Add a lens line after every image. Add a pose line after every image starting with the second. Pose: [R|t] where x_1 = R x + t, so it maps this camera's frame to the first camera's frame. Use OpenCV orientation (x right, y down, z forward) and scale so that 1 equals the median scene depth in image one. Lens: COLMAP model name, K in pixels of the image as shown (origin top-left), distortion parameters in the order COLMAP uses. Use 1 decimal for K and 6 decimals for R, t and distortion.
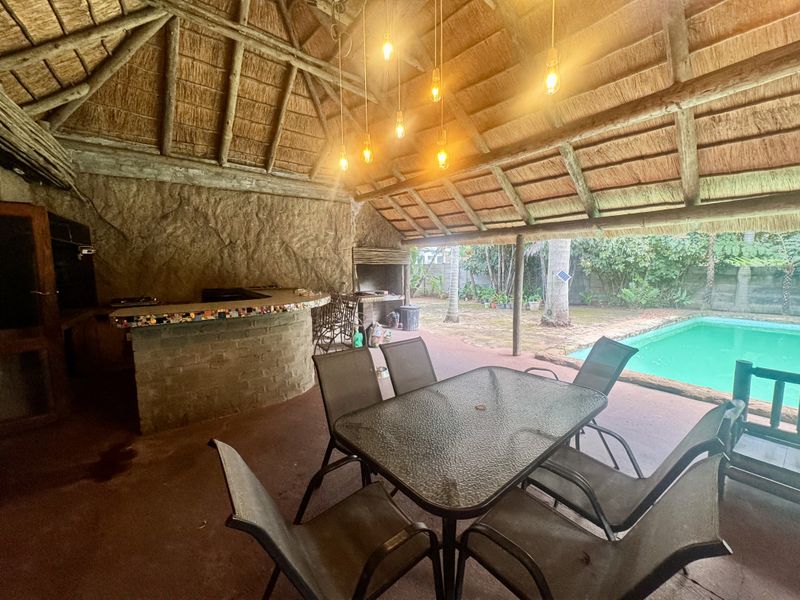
lens RADIAL K [[320.9, 0, 400.0], [0, 320.9, 300.0], [0, 0, 1]] dist [-0.001578, -0.000093]
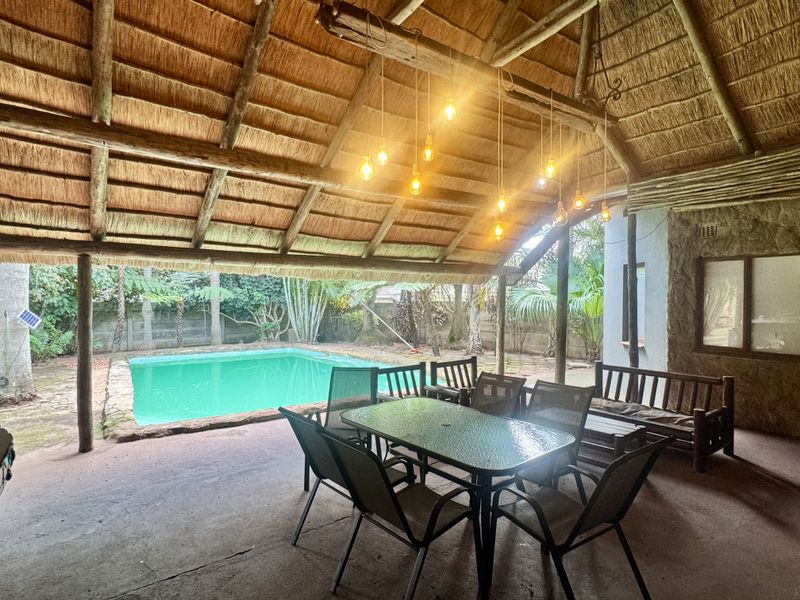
lens RADIAL K [[441.6, 0, 400.0], [0, 441.6, 300.0], [0, 0, 1]] dist [0.000518, -0.000126]
pose [[-0.000750, 0.003945, 0.999992, -0.578487], [0.103518, 0.994620, -0.003846, -0.055833], [-0.994627, 0.103514, -0.001154, 0.468949]]
